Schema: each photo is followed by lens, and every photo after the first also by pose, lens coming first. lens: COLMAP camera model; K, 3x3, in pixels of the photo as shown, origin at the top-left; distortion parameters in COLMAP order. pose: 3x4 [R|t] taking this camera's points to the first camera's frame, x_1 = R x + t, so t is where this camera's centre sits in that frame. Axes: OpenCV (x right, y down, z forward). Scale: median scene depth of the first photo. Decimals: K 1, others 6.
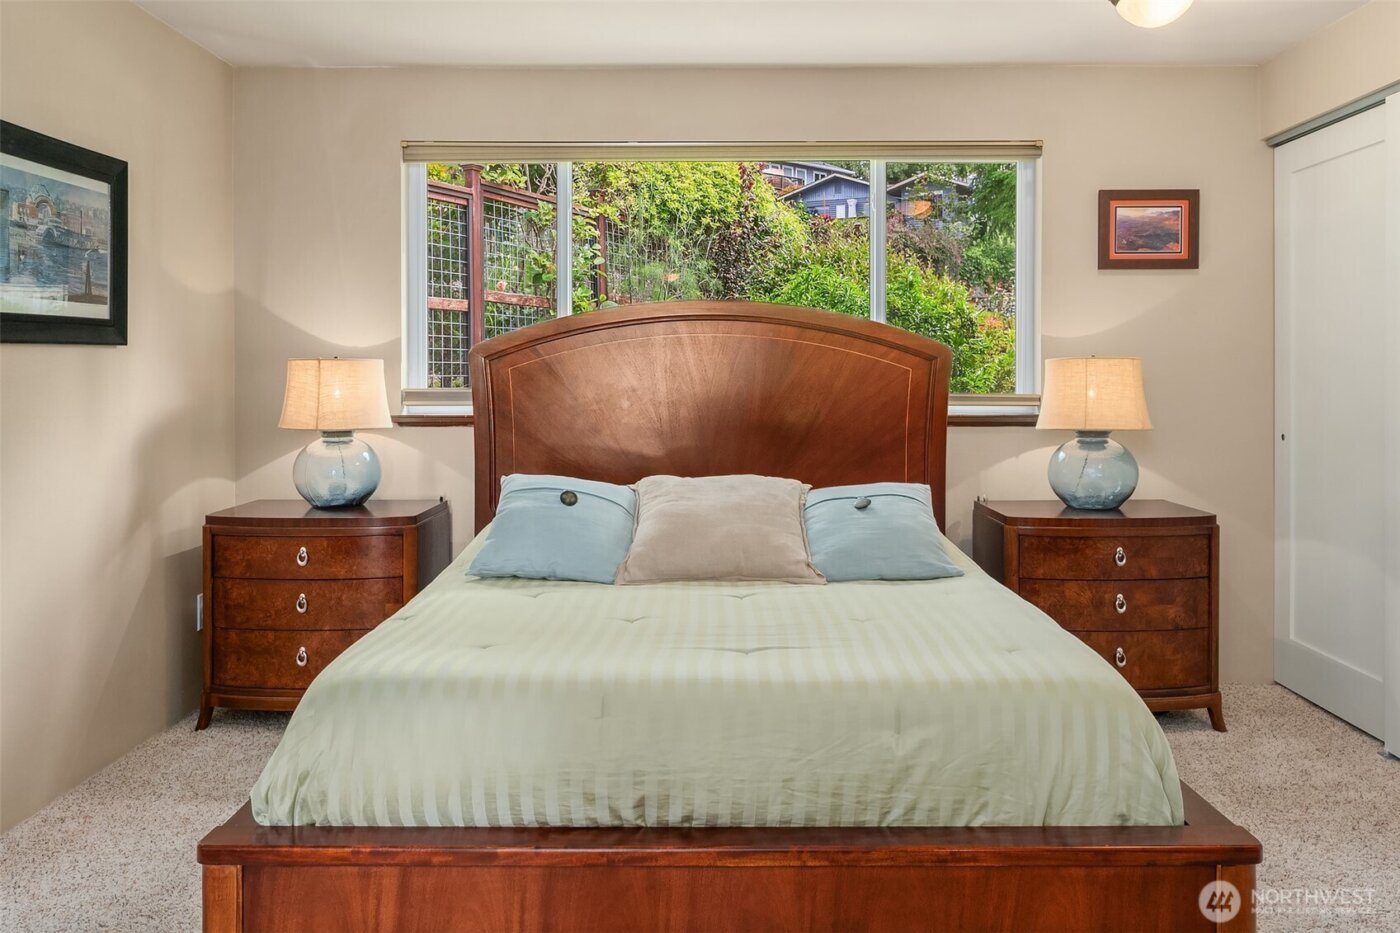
lens RADIAL K [[1033.8, 0, 700.0], [0, 1033.8, 466.5], [0, 0, 1]] dist [-0.002178, -0.004167]
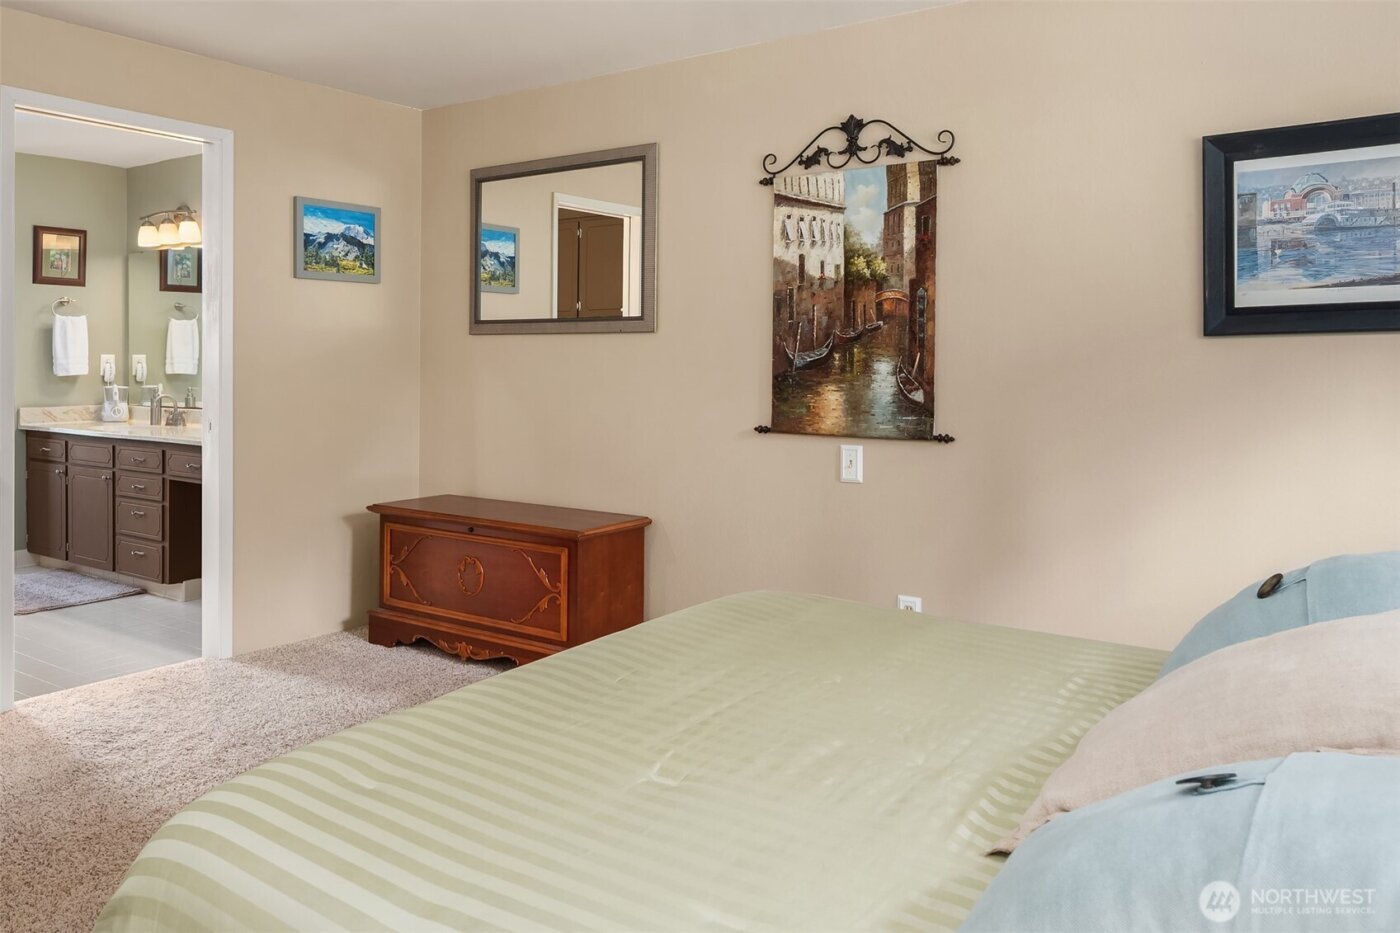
lens RADIAL K [[1033.8, 0, 700.0], [0, 1033.8, 466.5], [0, 0, 1]] dist [-0.002178, -0.004167]
pose [[-0.568754, 0.078552, -0.818748, 0.385177], [-0.075620, 0.986219, 0.147150, -0.070181], [0.819024, 0.145606, -0.554976, 0.805540]]
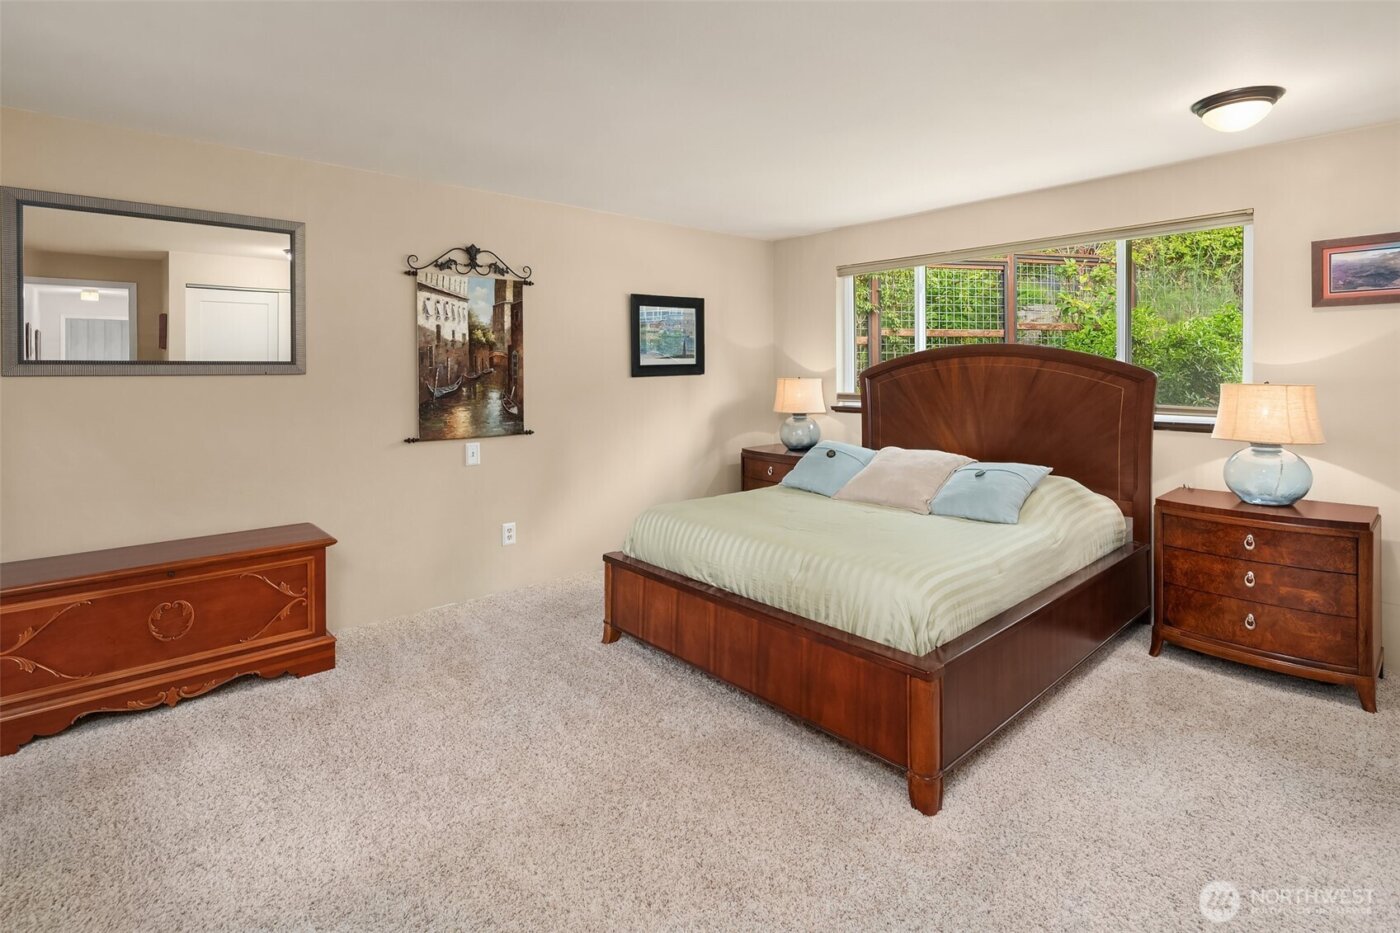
lens RADIAL K [[659.5, 0, 700.0], [0, 659.5, 466.5], [0, 0, 1]] dist [-0.018819, -0.000079]
pose [[0.666593, 0.105337, -0.737941, 0.502299], [-0.059344, 0.994322, 0.088327, -0.033175], [0.743056, -0.015086, 0.669060, -0.031334]]
